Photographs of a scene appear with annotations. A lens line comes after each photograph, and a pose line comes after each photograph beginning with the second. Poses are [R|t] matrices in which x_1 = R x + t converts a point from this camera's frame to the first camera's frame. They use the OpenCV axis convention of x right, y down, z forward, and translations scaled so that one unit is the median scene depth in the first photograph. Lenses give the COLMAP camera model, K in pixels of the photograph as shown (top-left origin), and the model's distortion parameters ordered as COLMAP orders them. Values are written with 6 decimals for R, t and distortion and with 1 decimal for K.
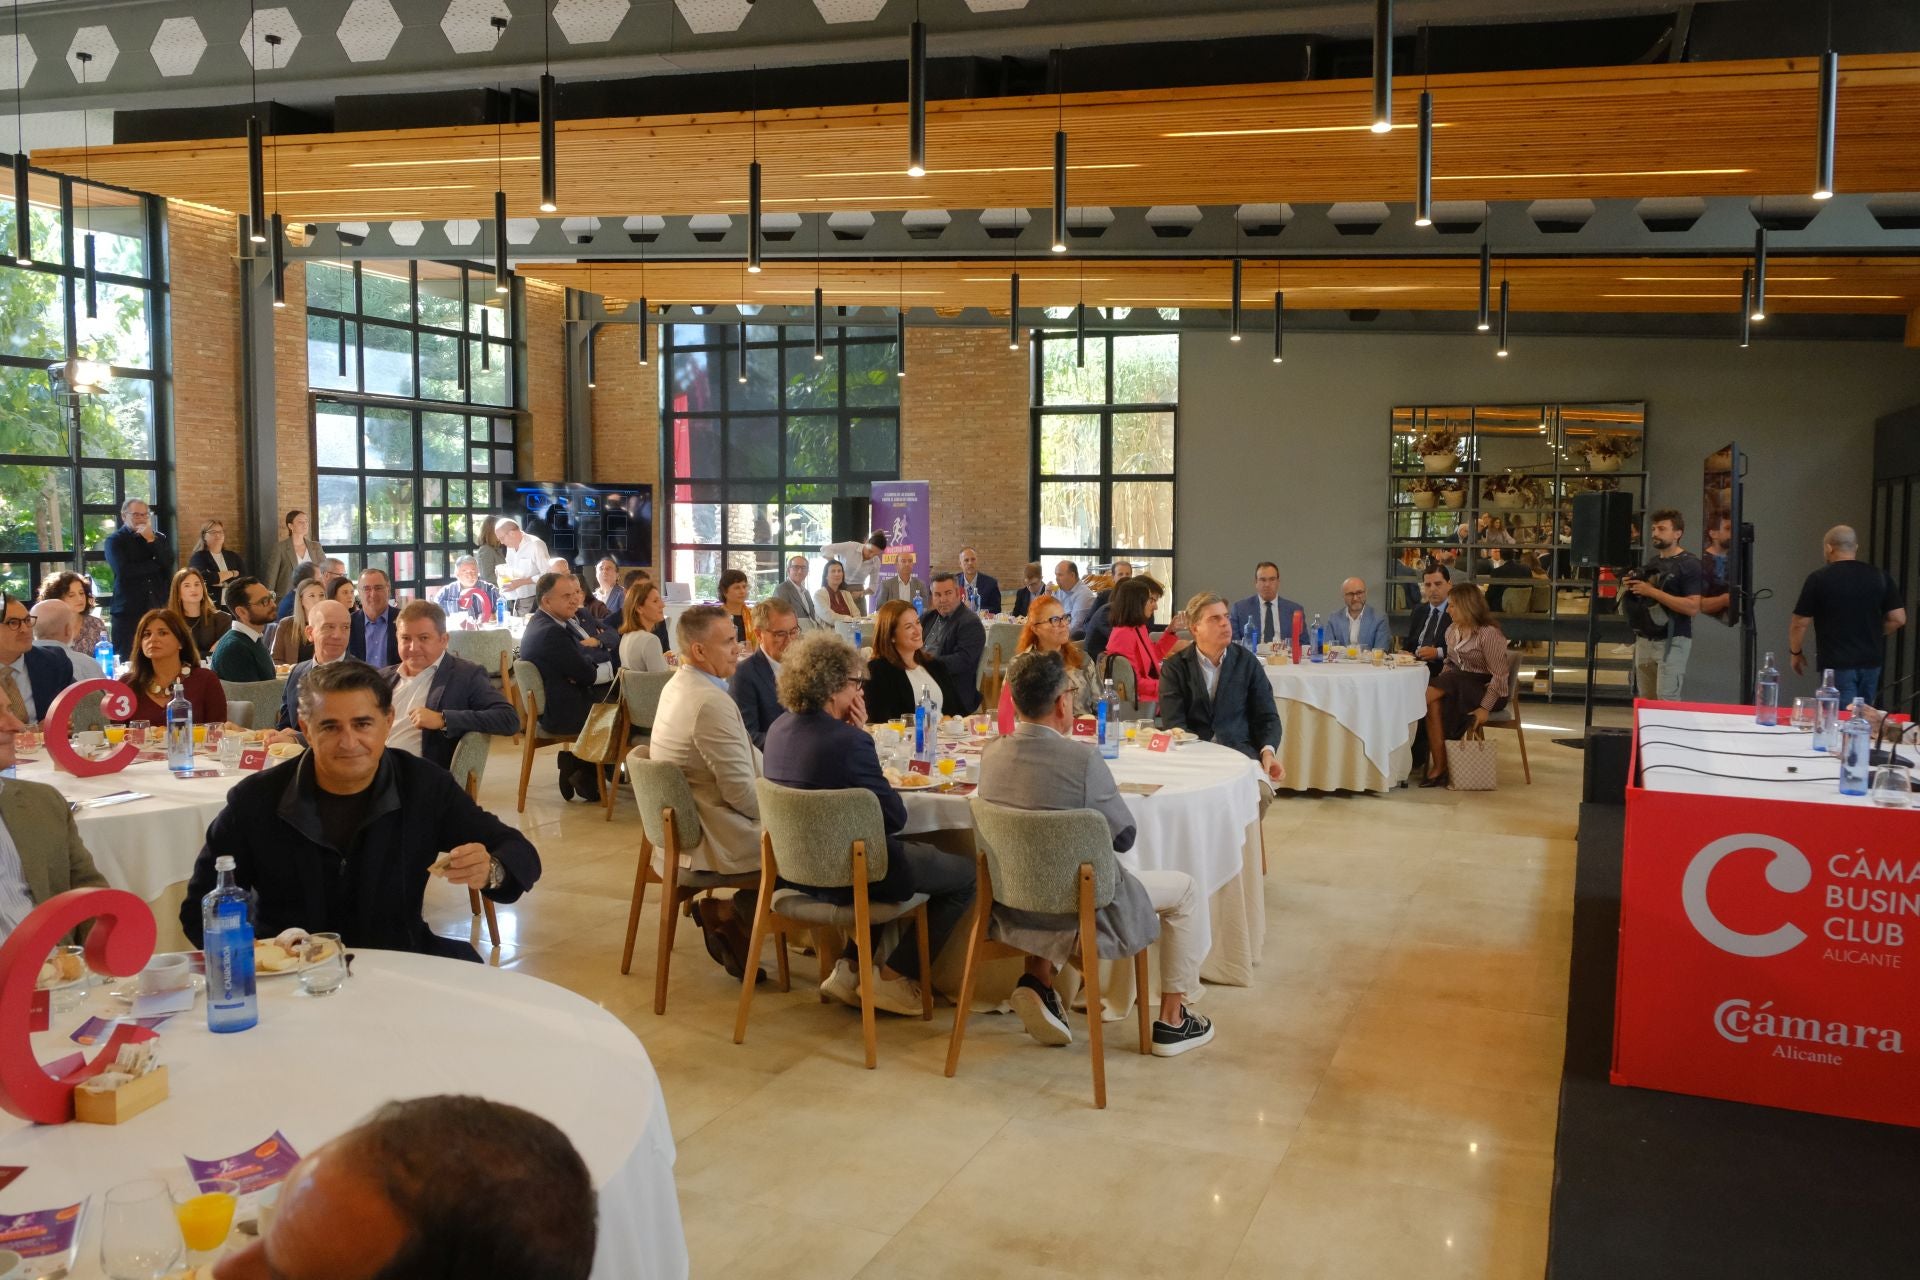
lens RADIAL K [[1465.4, 0, 960.0], [0, 1465.4, 640.0], [0, 0, 1]] dist [-0.052740, 0.001484]
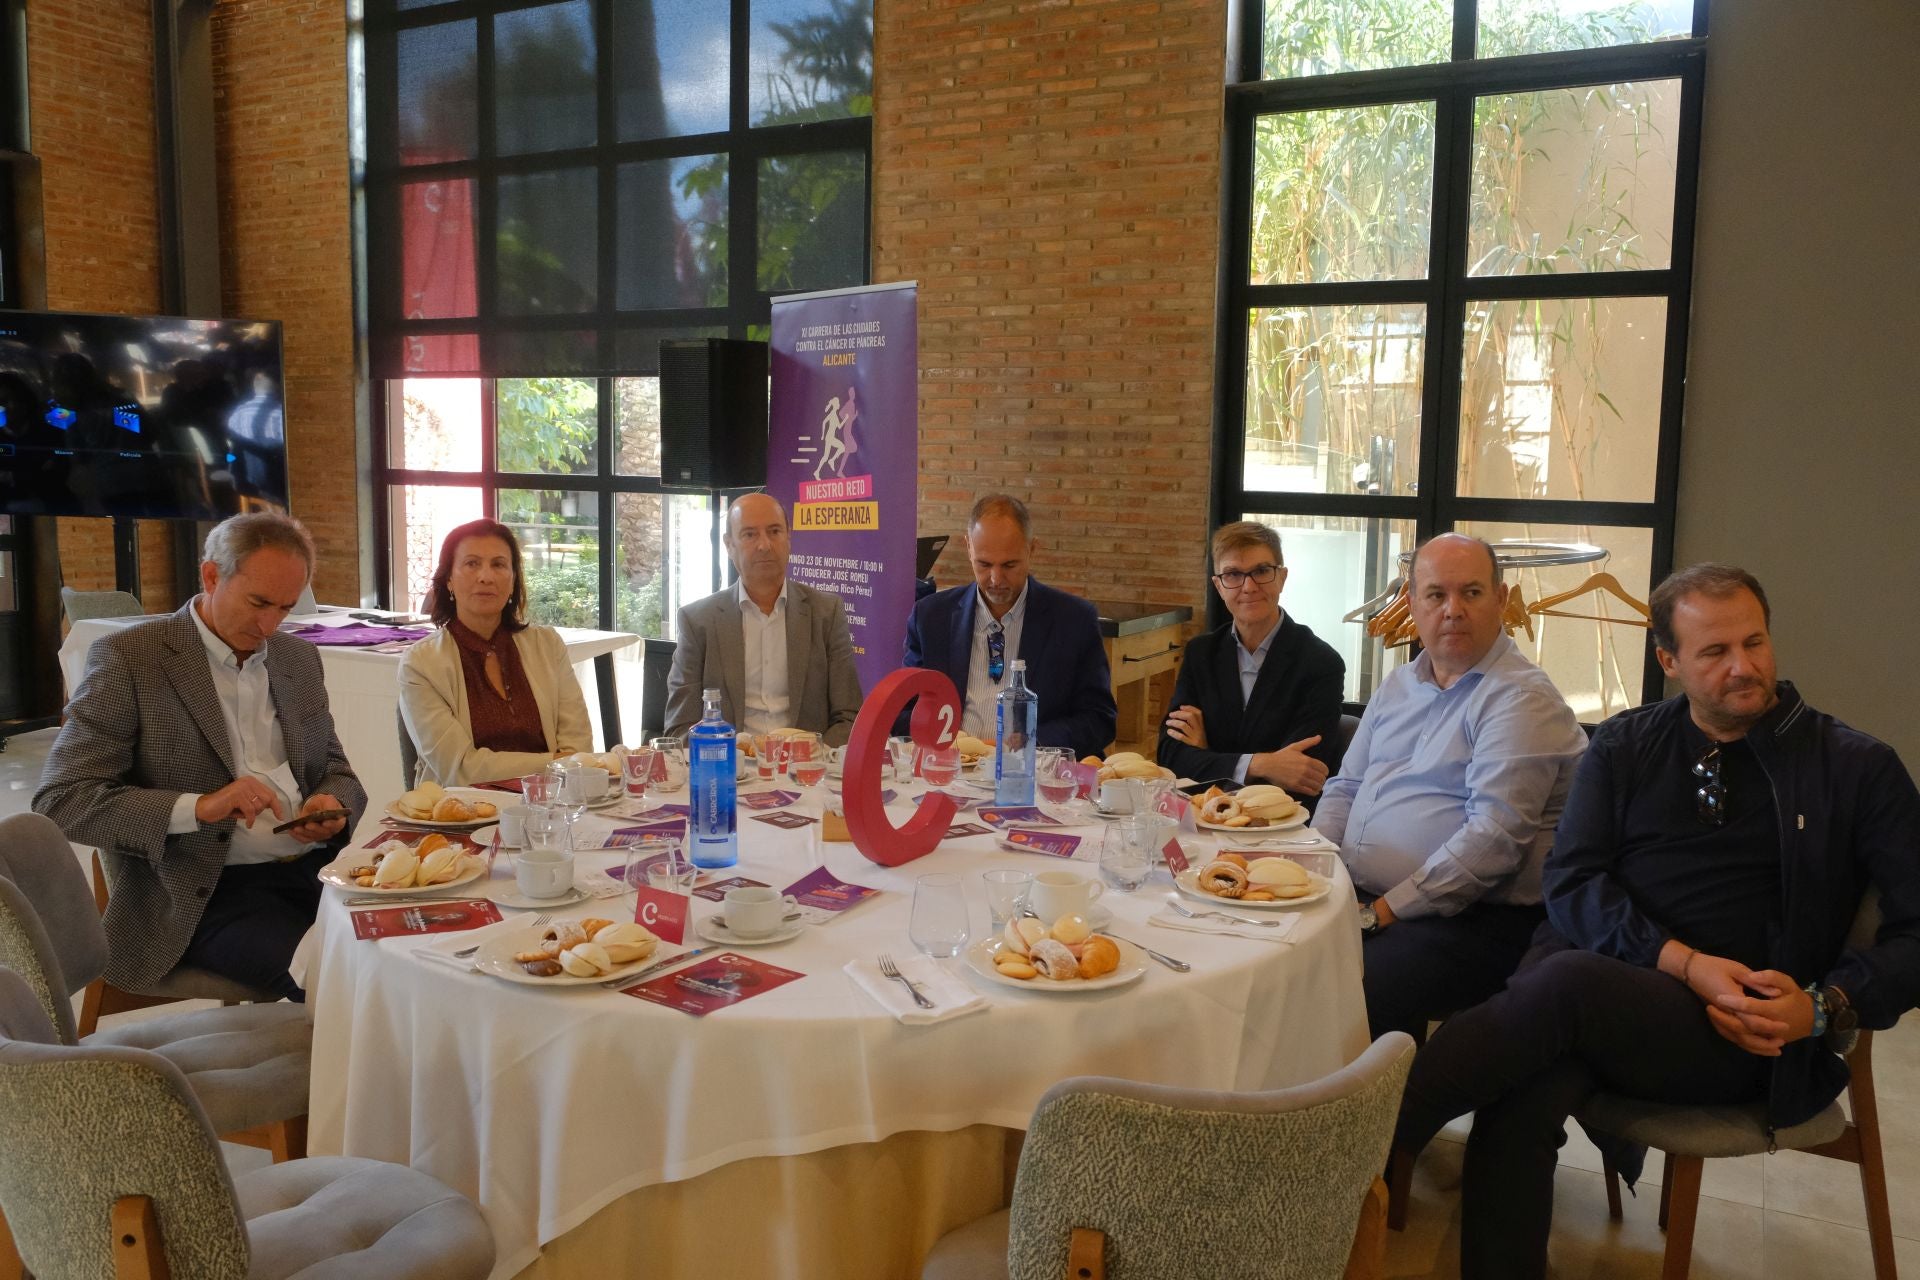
lens RADIAL K [[1465.4, 0, 960.0], [0, 1465.4, 640.0], [0, 0, 1]] dist [-0.052740, 0.001484]
pose [[0.994313, 0.028021, -0.102743, 0.024248], [-0.024428, 0.999051, 0.036066, -0.038374], [0.103656, -0.033352, 0.994054, 0.640241]]
